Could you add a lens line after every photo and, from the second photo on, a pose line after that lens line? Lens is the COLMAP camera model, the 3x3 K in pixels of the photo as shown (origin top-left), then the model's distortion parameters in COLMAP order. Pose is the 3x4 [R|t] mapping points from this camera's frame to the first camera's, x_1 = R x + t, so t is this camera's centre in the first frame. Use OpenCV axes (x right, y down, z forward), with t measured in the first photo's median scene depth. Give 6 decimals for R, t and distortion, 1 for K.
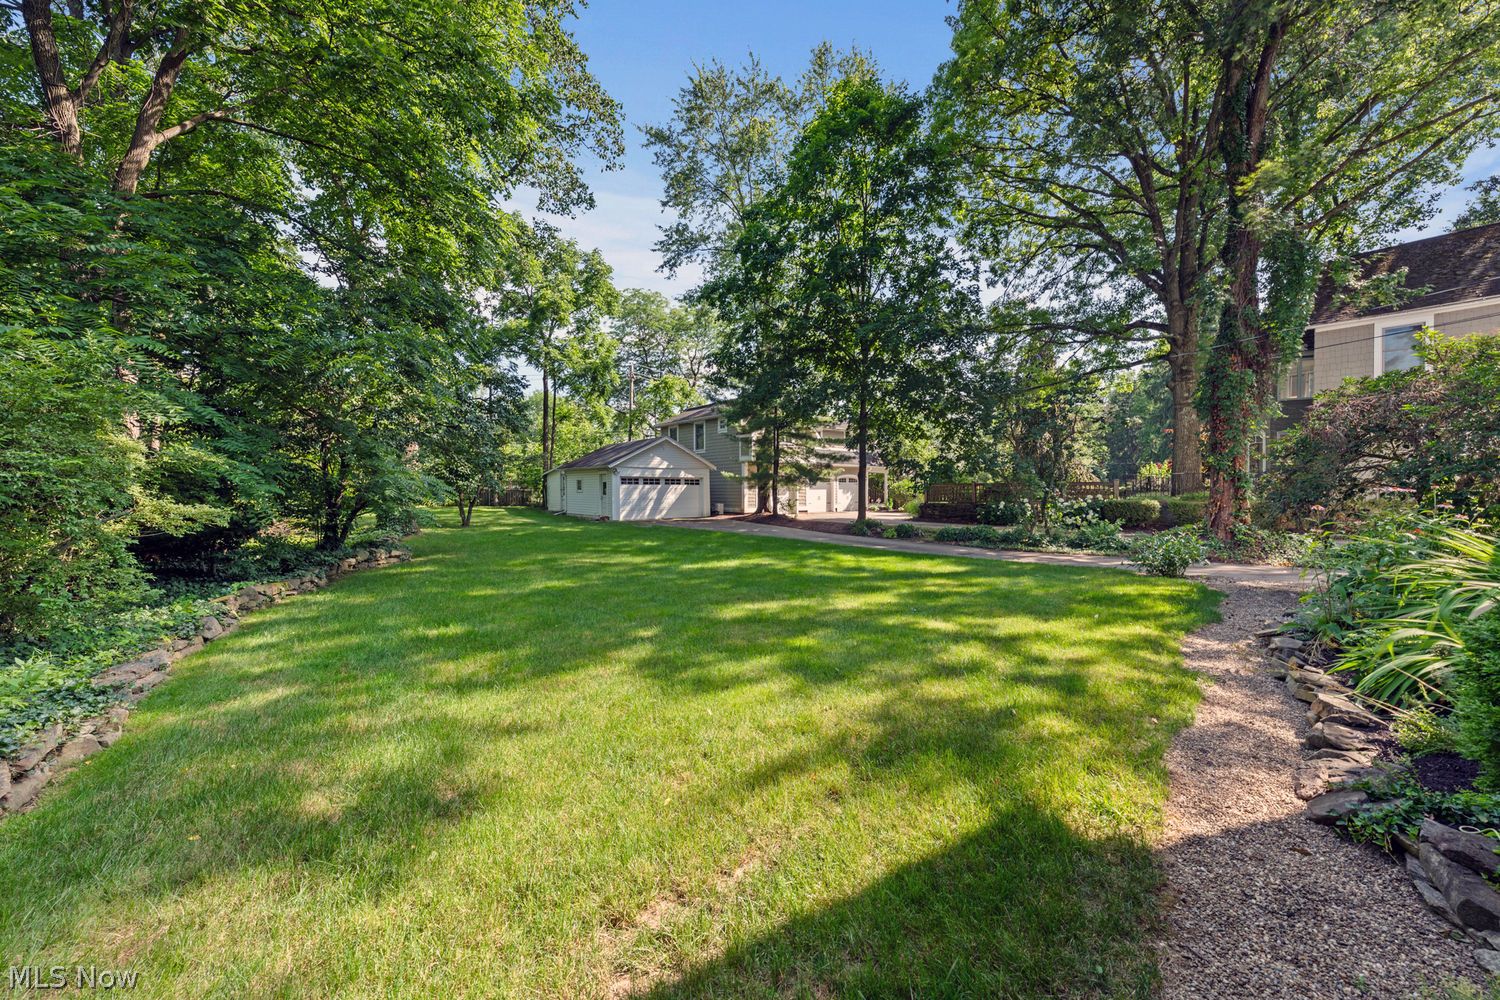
lens RADIAL K [[544.5, 0, 751.7], [0, 544.5, 499.5], [0, 0, 1]] dist [-0.002375, -0.000314]
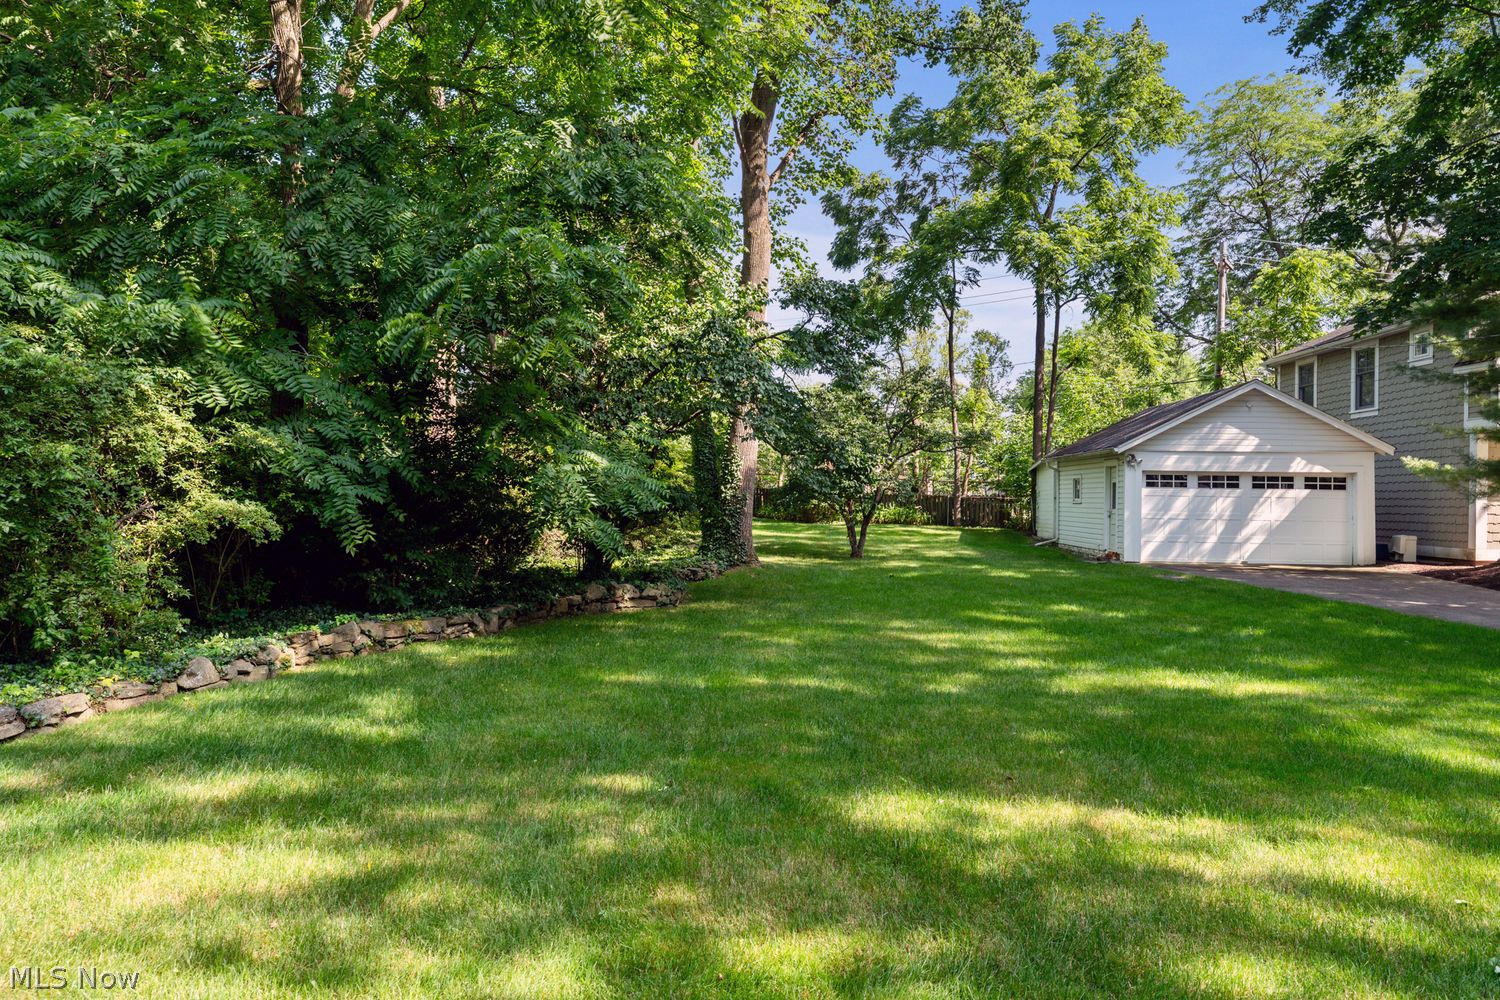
lens RADIAL K [[998.2, 0, 749.5], [0, 998.2, 497.1], [0, 0, 1]] dist [0.001900, 0.001569]
pose [[0.743970, 0.009516, -0.668146, 0.080979], [-0.024424, 0.999618, -0.012958, 0.001051], [0.667767, 0.025959, 0.743918, 0.099190]]
